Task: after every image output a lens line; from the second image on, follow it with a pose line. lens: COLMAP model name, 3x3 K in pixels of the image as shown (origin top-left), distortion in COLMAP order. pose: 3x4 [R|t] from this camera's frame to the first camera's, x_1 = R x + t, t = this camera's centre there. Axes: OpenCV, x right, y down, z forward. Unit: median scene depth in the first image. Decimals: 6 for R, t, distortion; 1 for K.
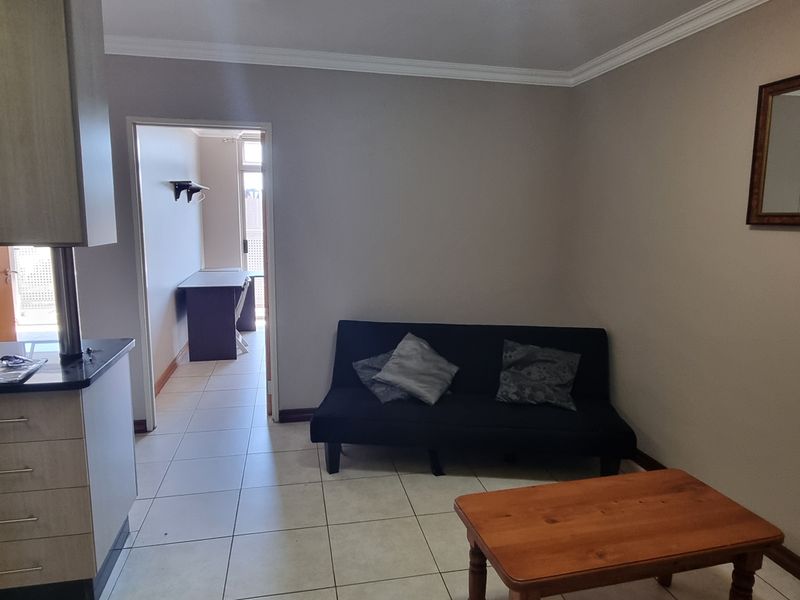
lens RADIAL K [[547.9, 0, 400.0], [0, 547.9, 300.0], [0, 0, 1]] dist [0.002475, -0.000380]
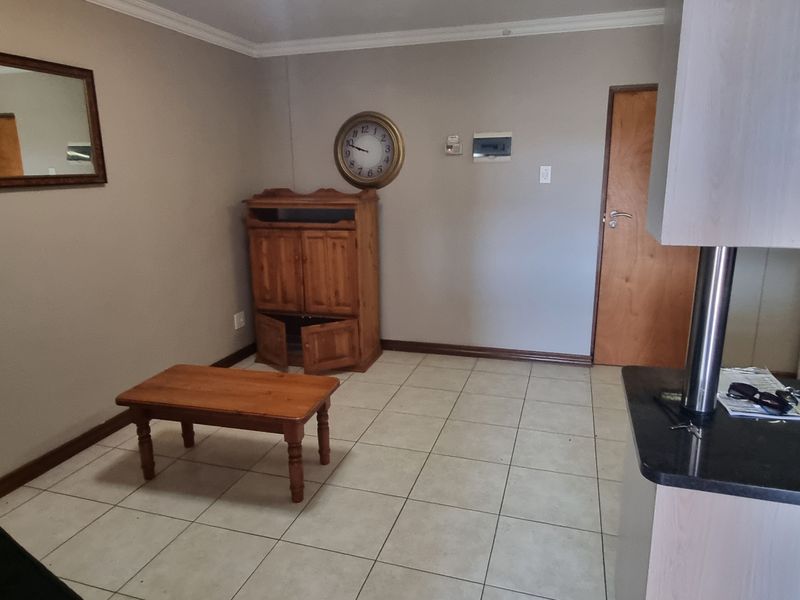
lens RADIAL K [[547.9, 0, 400.0], [0, 547.9, 300.0], [0, 0, 1]] dist [0.002475, -0.000380]
pose [[-0.868638, -0.119596, 0.480796, -0.315890], [0.078547, 0.924913, 0.371977, -0.153300], [-0.489182, 0.360878, -0.794020, 0.874476]]
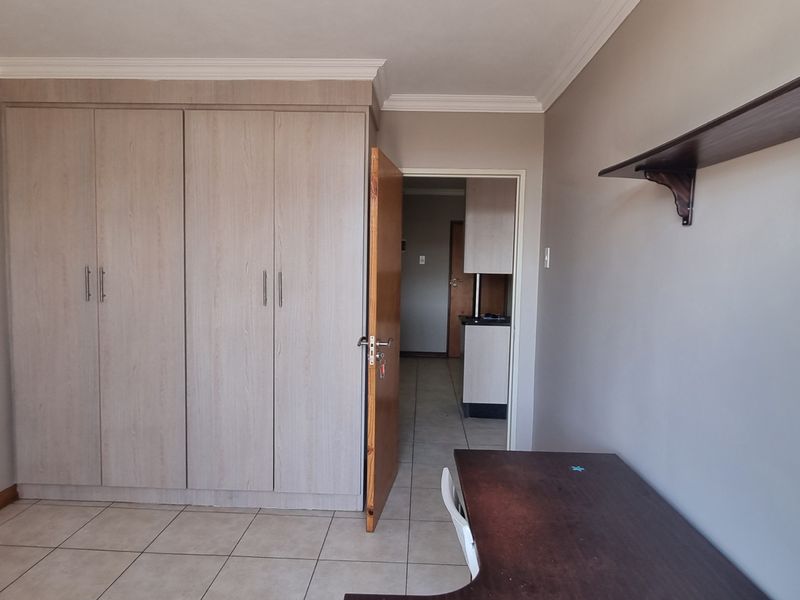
lens RADIAL K [[547.9, 0, 400.0], [0, 547.9, 300.0], [0, 0, 1]] dist [0.002475, -0.000380]
pose [[-0.966108, -0.055467, 0.252110, -0.470554], [0.003058, 0.974115, 0.226032, -0.280682], [-0.258122, 0.219142, -0.940930, 1.788880]]
